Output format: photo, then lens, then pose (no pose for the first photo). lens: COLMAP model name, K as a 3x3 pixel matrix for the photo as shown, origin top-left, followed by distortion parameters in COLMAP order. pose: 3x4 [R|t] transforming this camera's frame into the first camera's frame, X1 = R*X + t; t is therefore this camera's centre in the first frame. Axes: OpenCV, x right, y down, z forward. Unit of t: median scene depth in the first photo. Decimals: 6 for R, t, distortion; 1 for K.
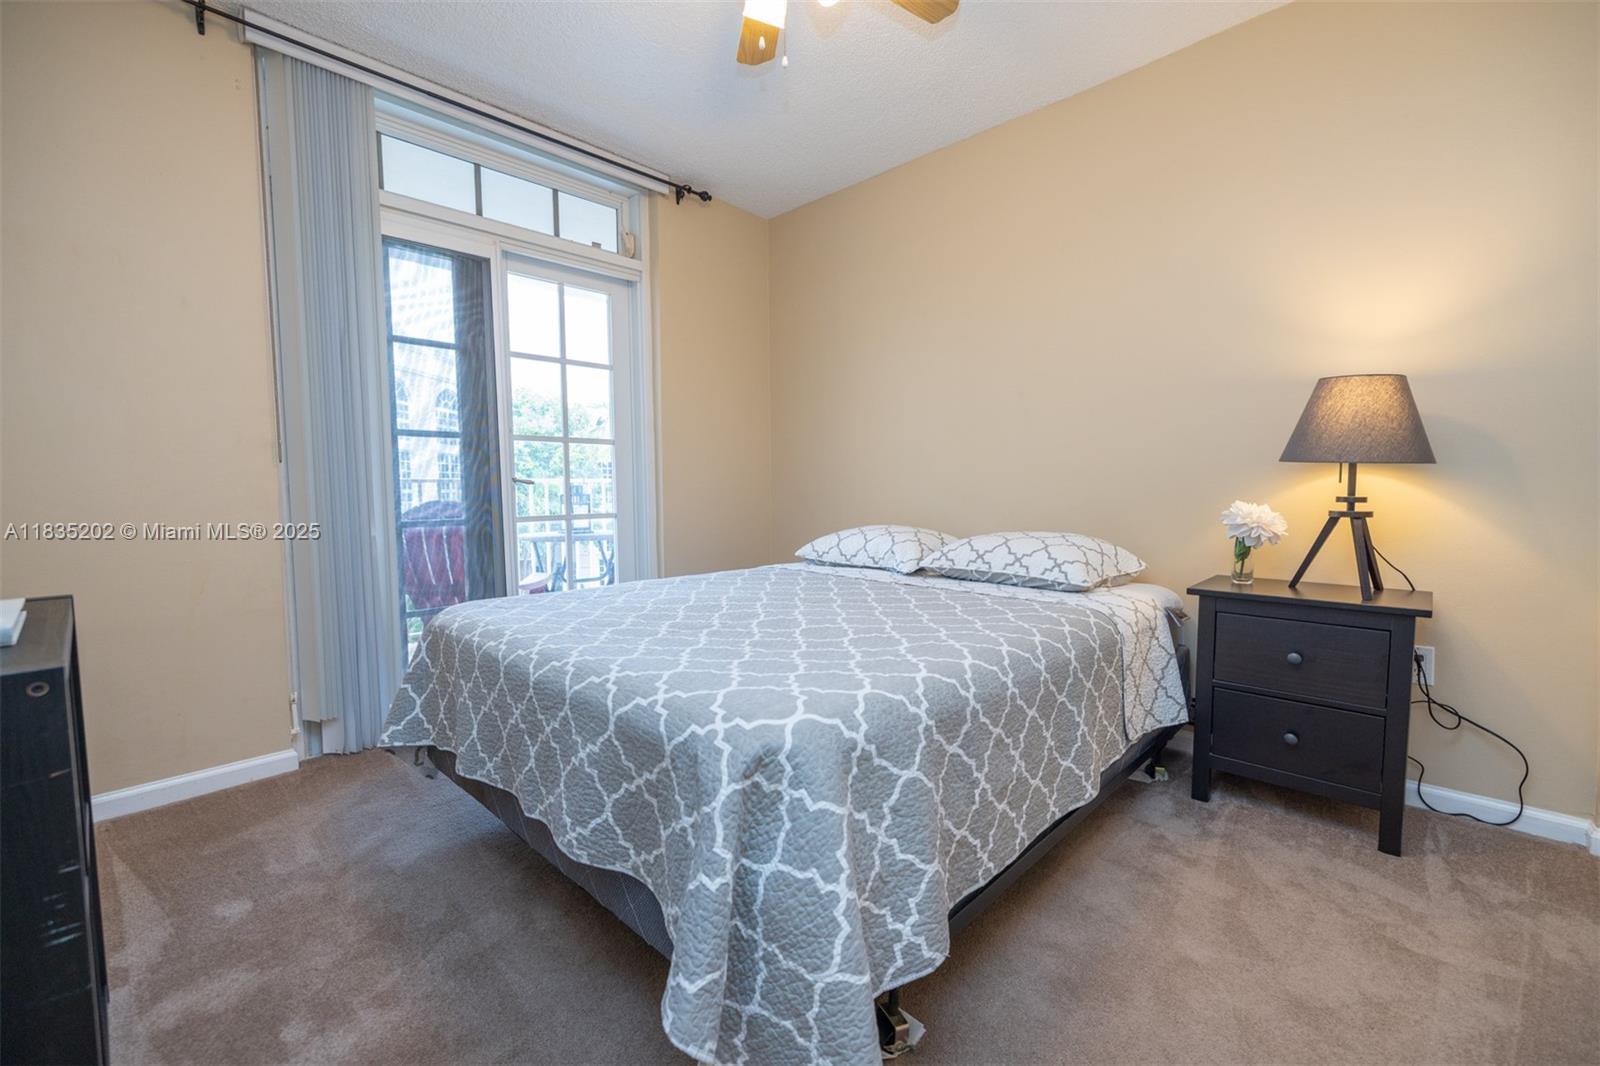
lens RADIAL K [[667.0, 0, 802.9], [0, 667.0, 533.0], [0, 0, 1]] dist [0.002394, -0.000196]
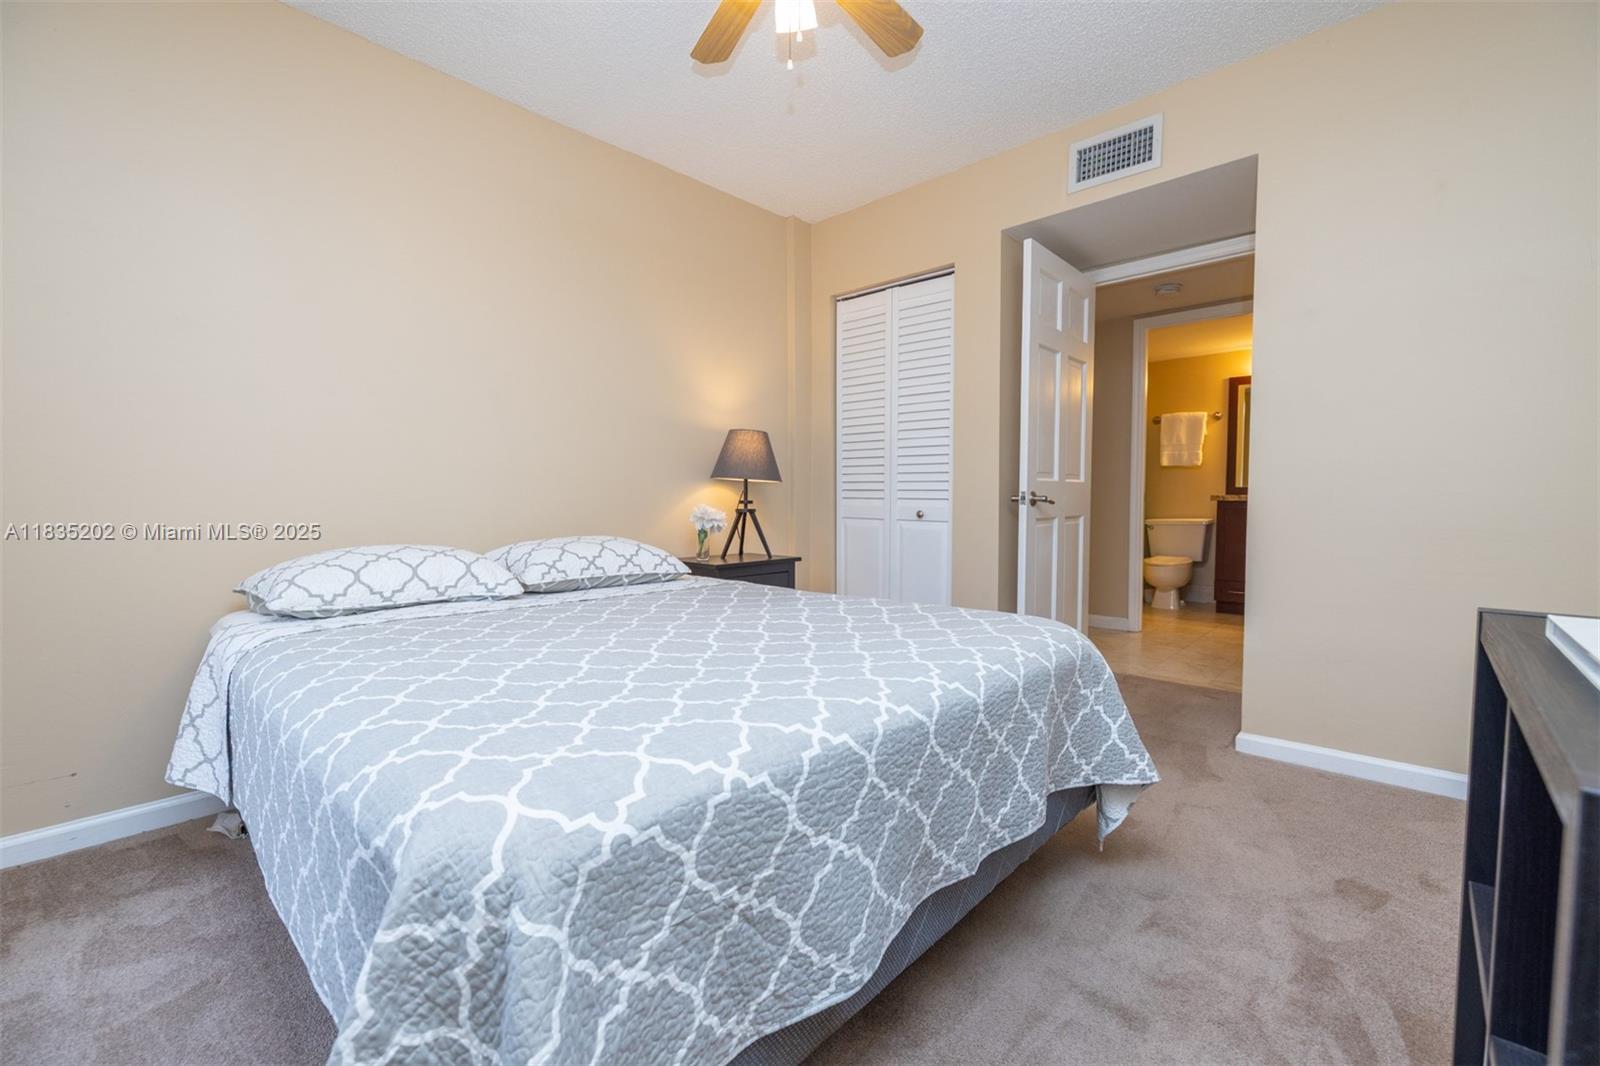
lens RADIAL K [[676.4, 0, 804.9], [0, 676.4, 532.4], [0, 0, 1]] dist [0.003615, 0.000135]
pose [[-0.010147, -0.043960, 0.998982, -0.866751], [0.071556, 0.996440, 0.044575, -0.036756], [-0.997385, 0.071935, -0.006965, 0.835496]]
